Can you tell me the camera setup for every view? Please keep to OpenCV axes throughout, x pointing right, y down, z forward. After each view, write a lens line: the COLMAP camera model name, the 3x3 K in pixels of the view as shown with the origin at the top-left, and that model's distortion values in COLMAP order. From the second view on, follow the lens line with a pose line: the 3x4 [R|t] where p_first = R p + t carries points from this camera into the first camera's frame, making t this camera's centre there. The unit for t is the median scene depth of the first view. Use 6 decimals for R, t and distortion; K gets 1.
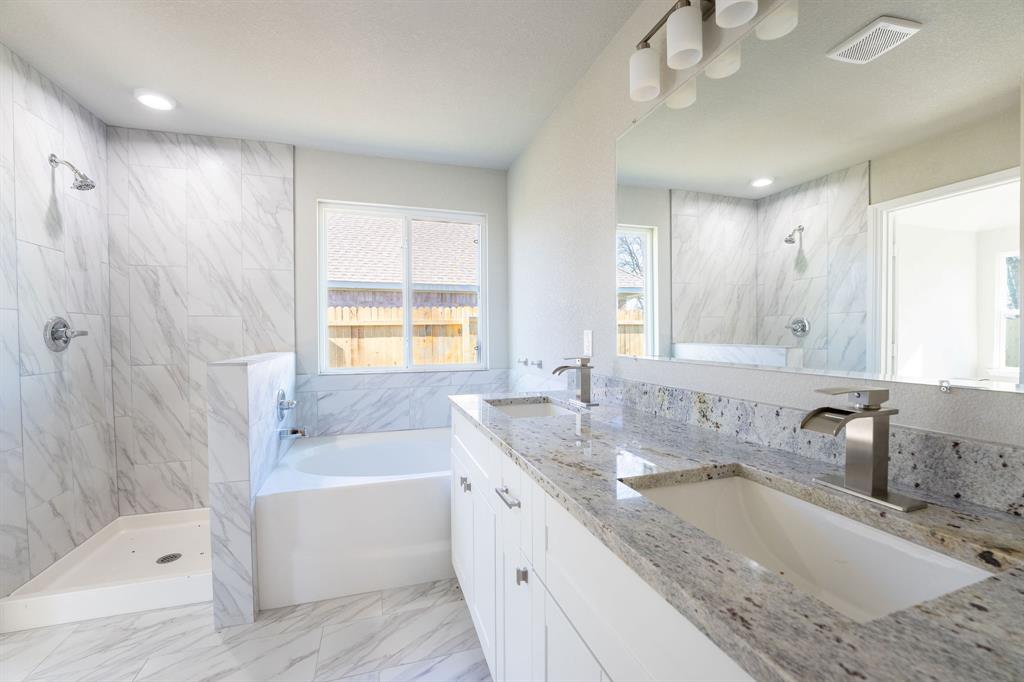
lens RADIAL K [[410.8, 0, 515.4], [0, 410.8, 342.1], [0, 0, 1]] dist [-0.036100, 0.005119]
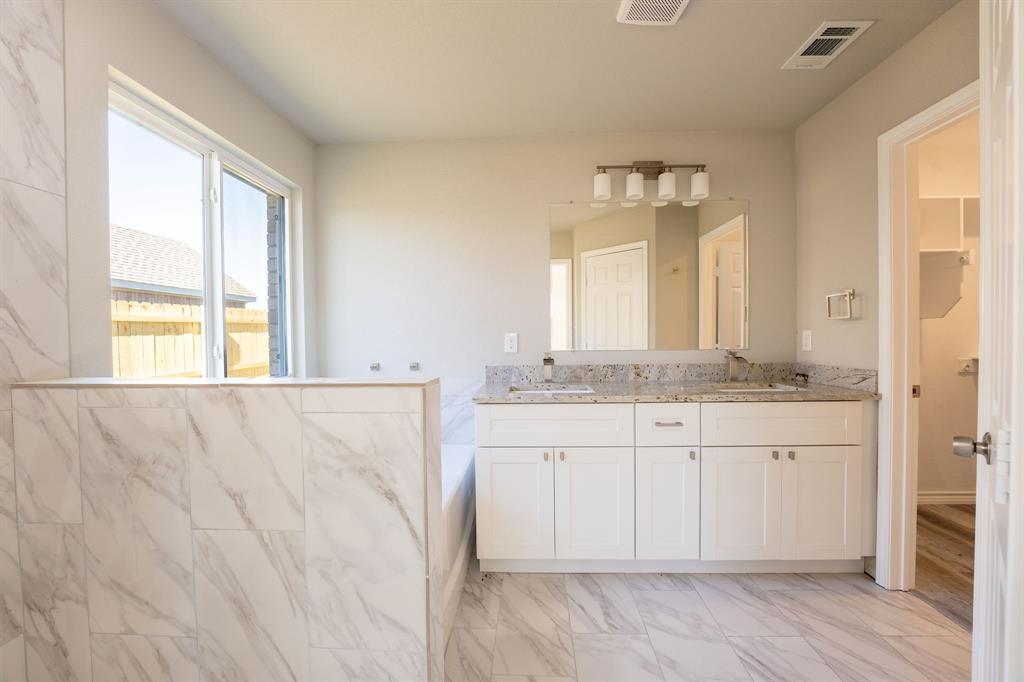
lens RADIAL K [[410.8, 0, 515.4], [0, 410.8, 342.1], [0, 0, 1]] dist [-0.036100, 0.005119]
pose [[0.369896, -0.019167, 0.928875, -0.851199], [0.024029, 0.999650, 0.011059, -0.009871], [-0.928762, 0.018229, 0.370228, 0.421078]]
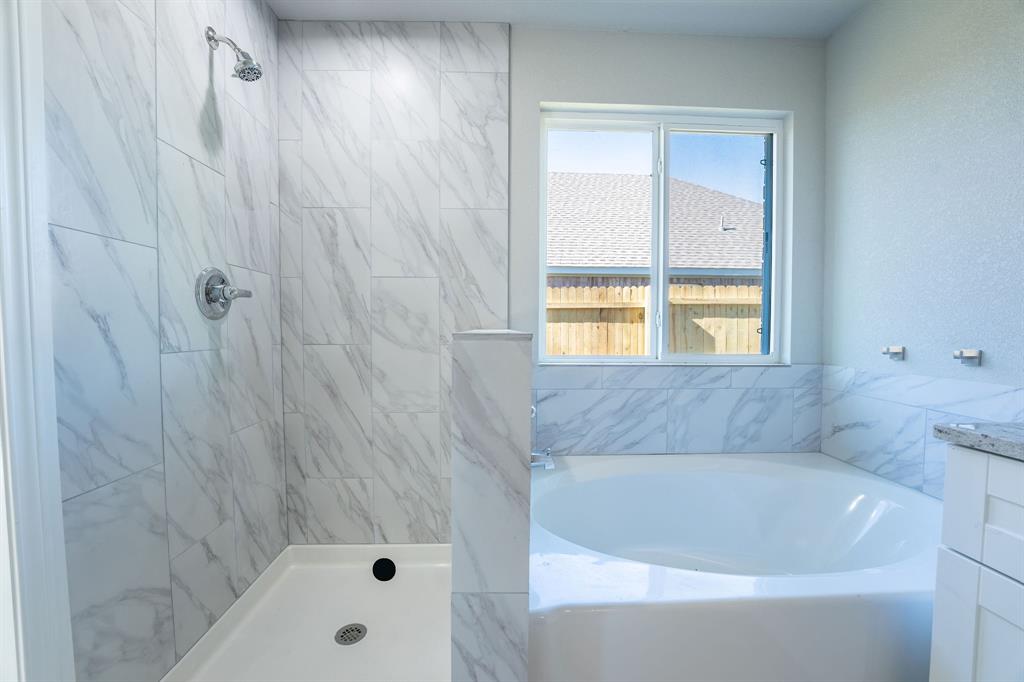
lens RADIAL K [[410.8, 0, 515.4], [0, 410.8, 342.1], [0, 0, 1]] dist [-0.036100, 0.005119]
pose [[0.961909, 0.018146, -0.272767, -0.381544], [-0.013981, 0.999754, 0.017208, 0.035688], [0.273012, -0.012740, 0.961926, 0.383545]]
